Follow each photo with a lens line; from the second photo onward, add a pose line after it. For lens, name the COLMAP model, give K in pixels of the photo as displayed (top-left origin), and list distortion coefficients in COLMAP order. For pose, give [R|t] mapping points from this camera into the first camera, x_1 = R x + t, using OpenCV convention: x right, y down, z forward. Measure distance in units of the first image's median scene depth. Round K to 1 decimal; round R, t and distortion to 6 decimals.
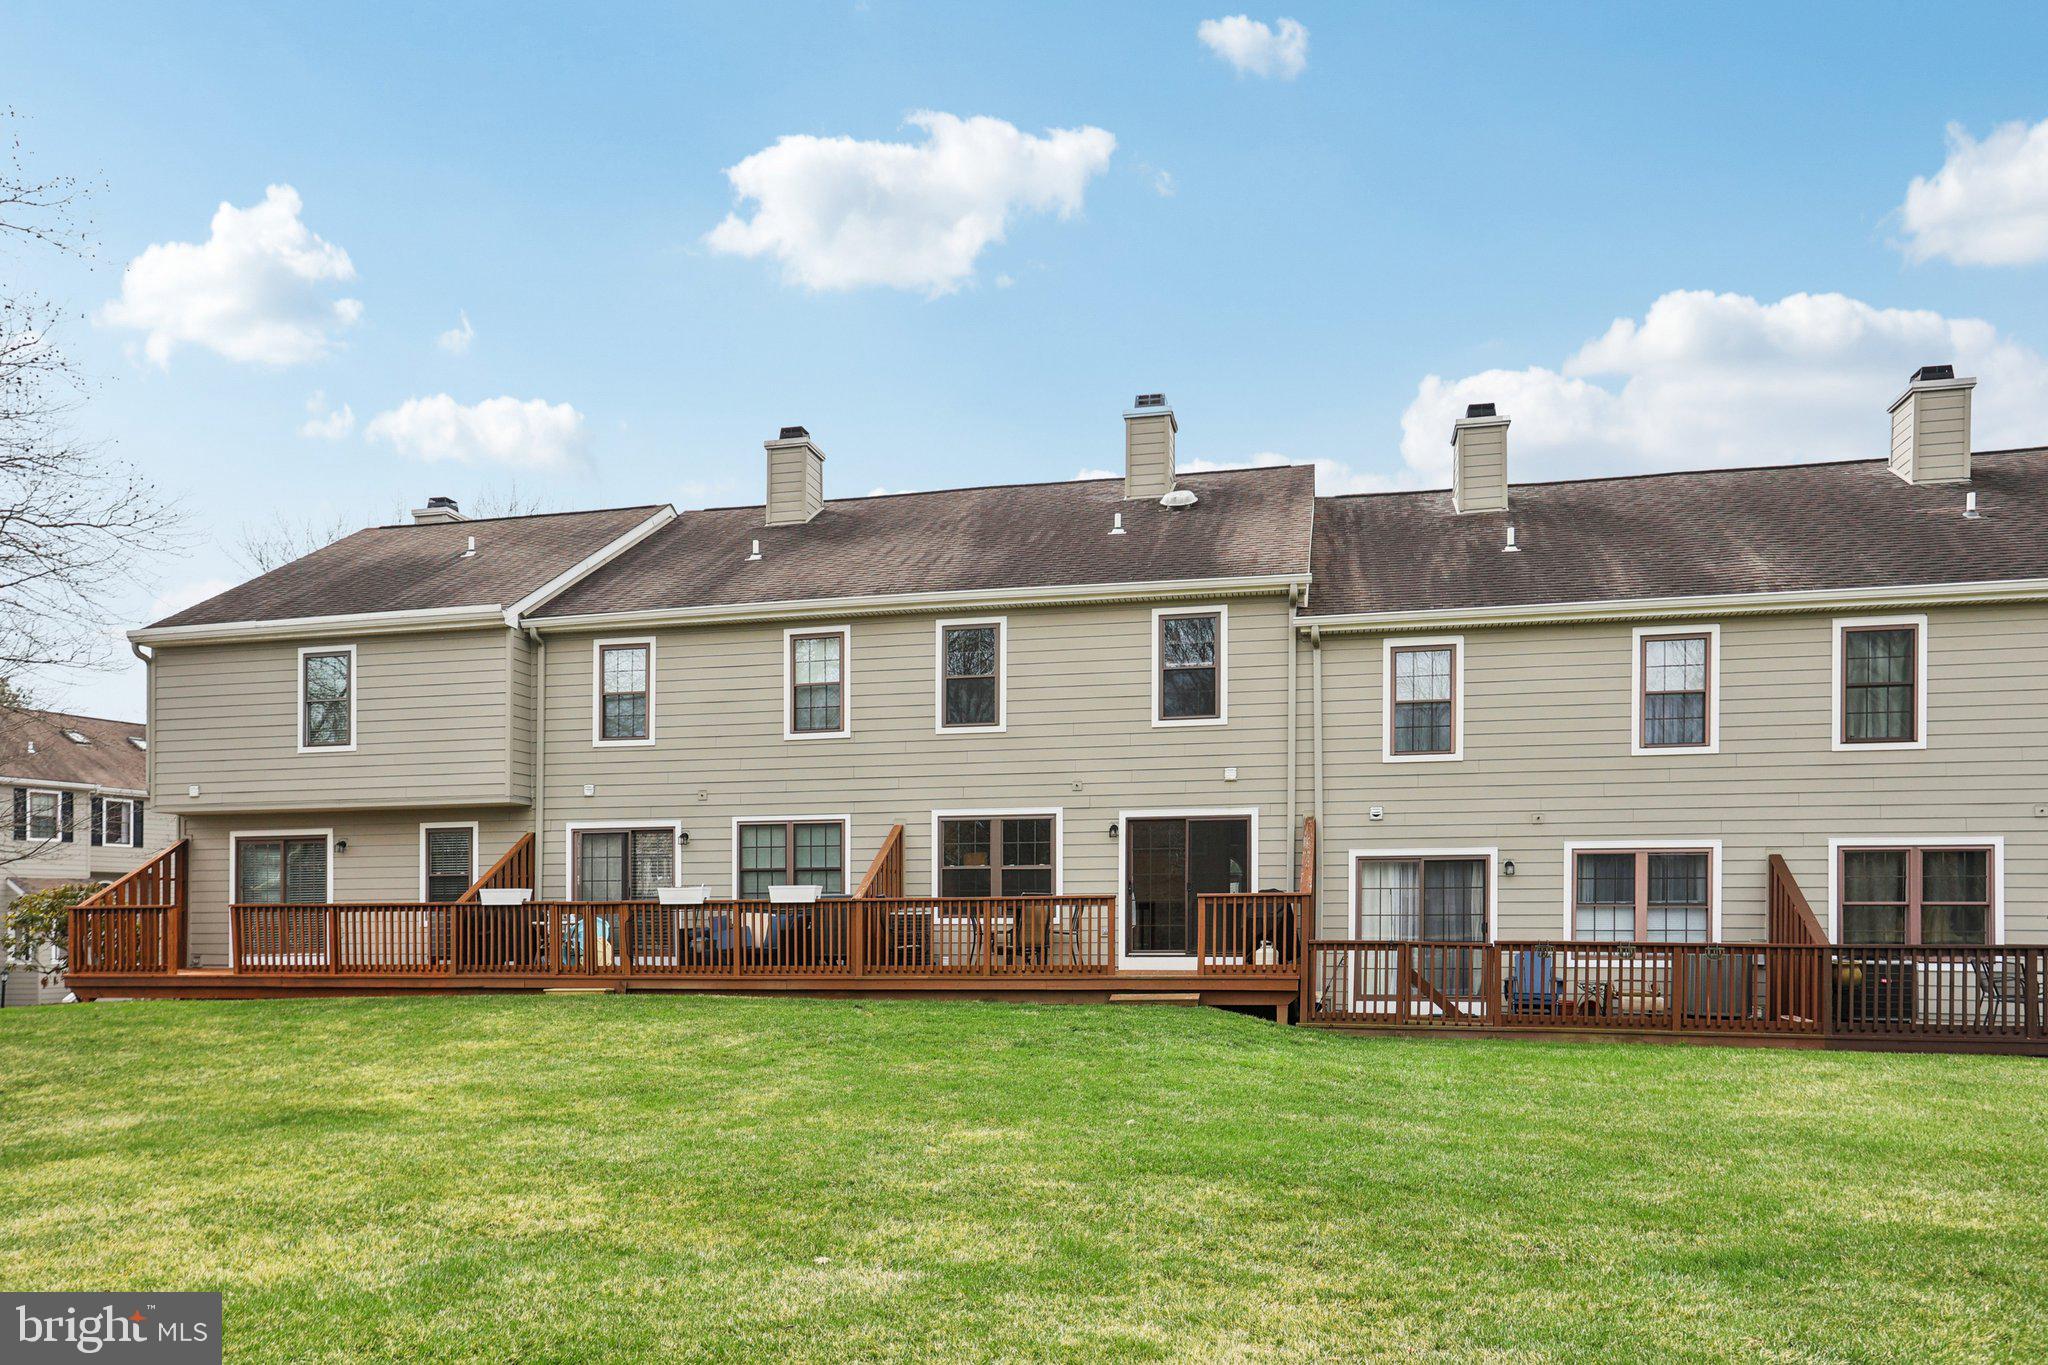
lens RADIAL K [[1417.3, 0, 1024.0], [0, 1417.3, 682.5], [0, 0, 1]] dist [0.019183, 0.003357]
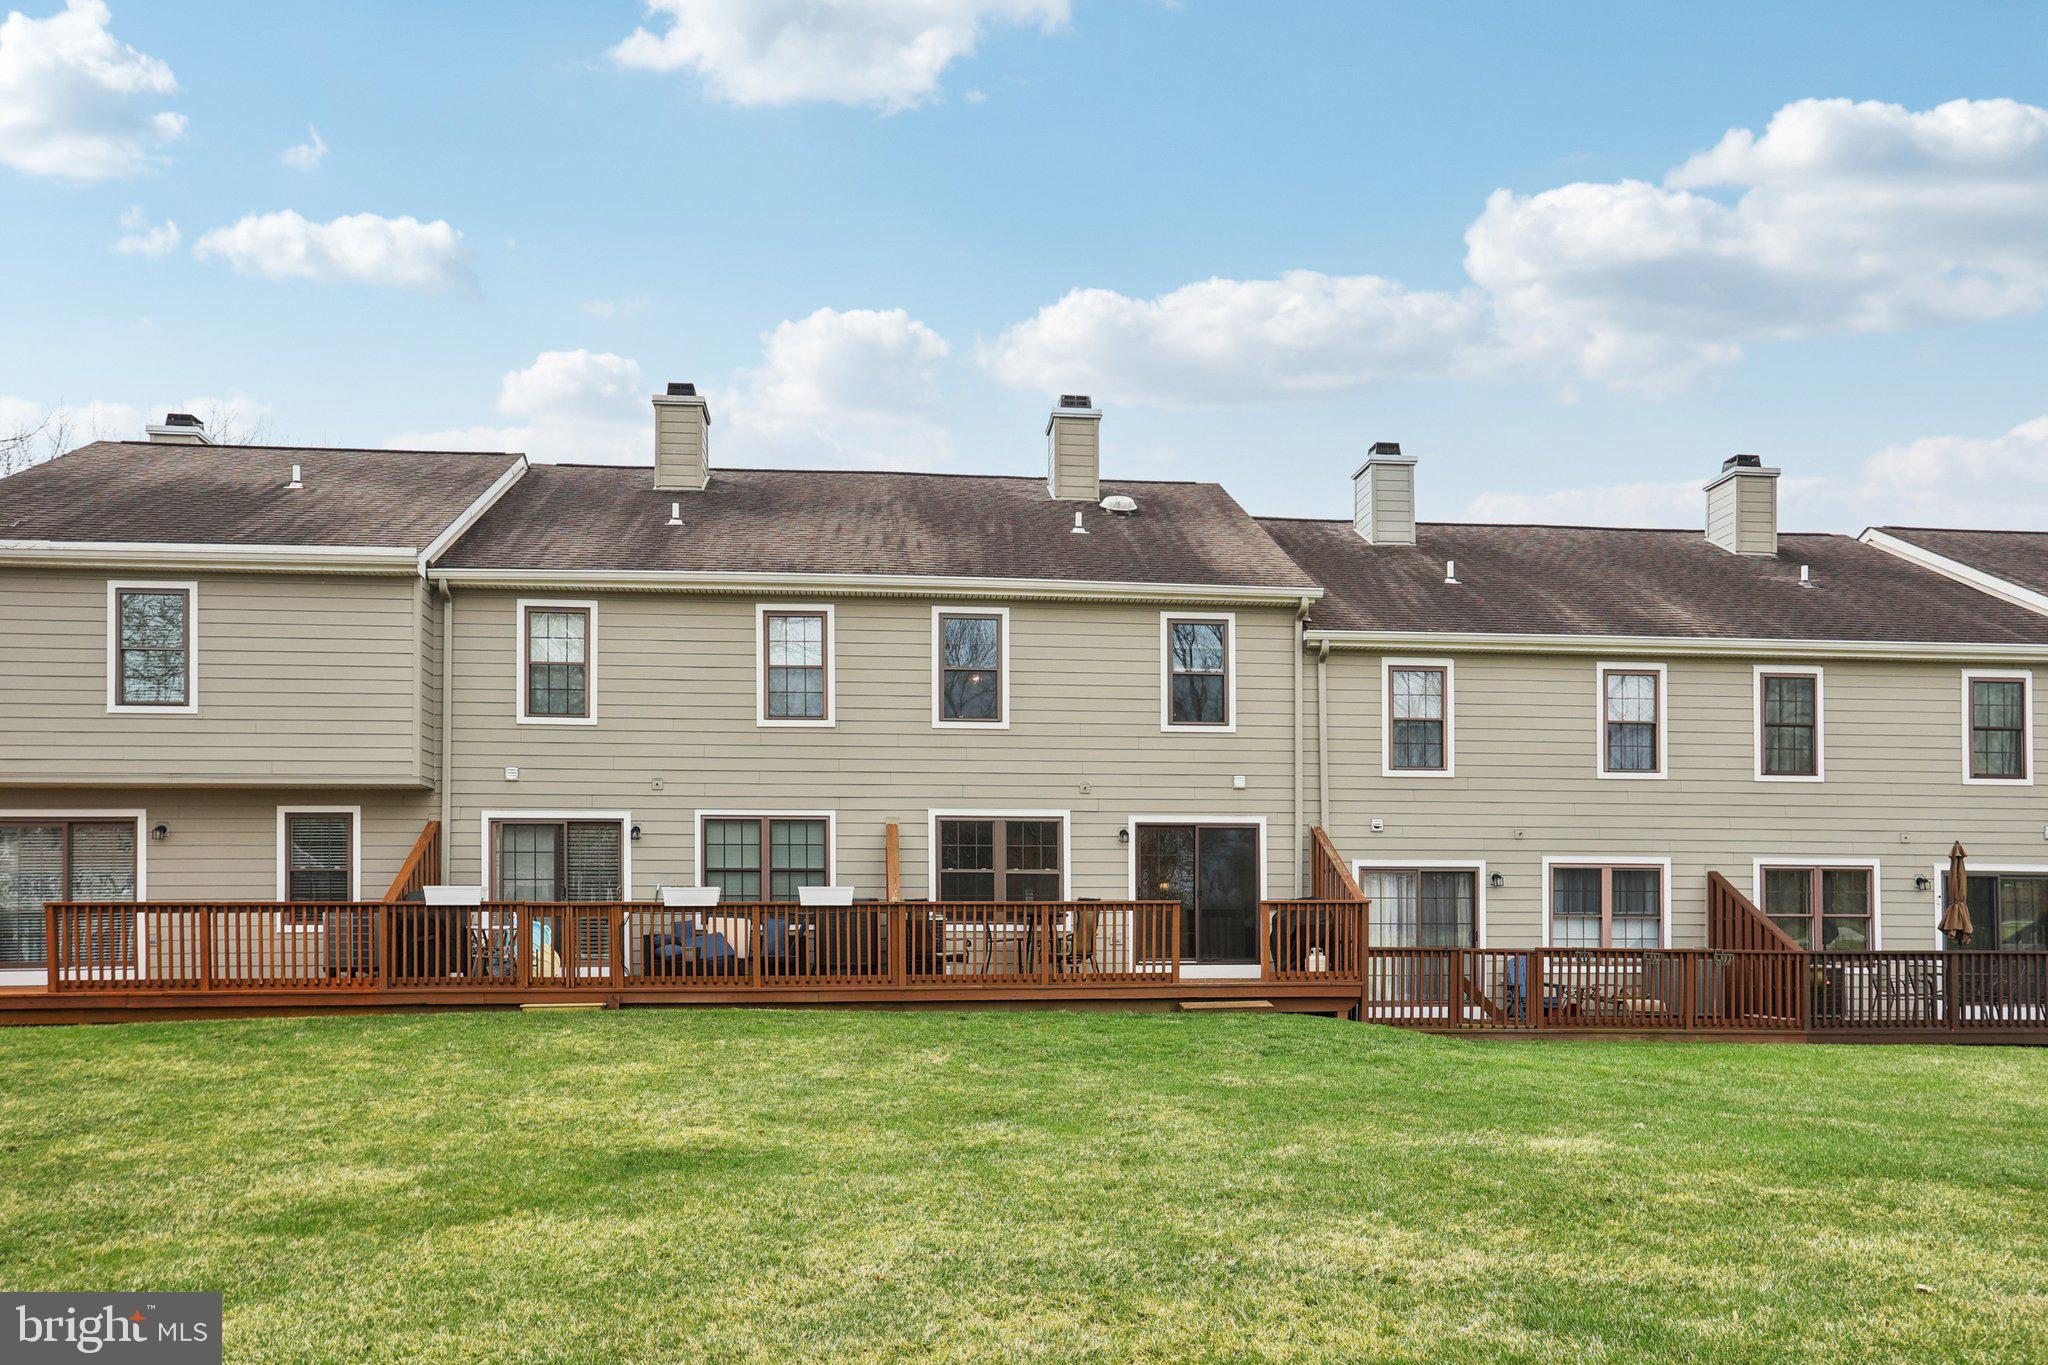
lens RADIAL K [[1417.3, 0, 1024.0], [0, 1417.3, 682.5], [0, 0, 1]] dist [0.019183, 0.003357]
pose [[0.947593, 0.059468, 0.313897, -0.311578], [-0.056147, 0.998230, -0.019616, 0.022222], [-0.314508, 0.000964, 0.949254, 0.095223]]
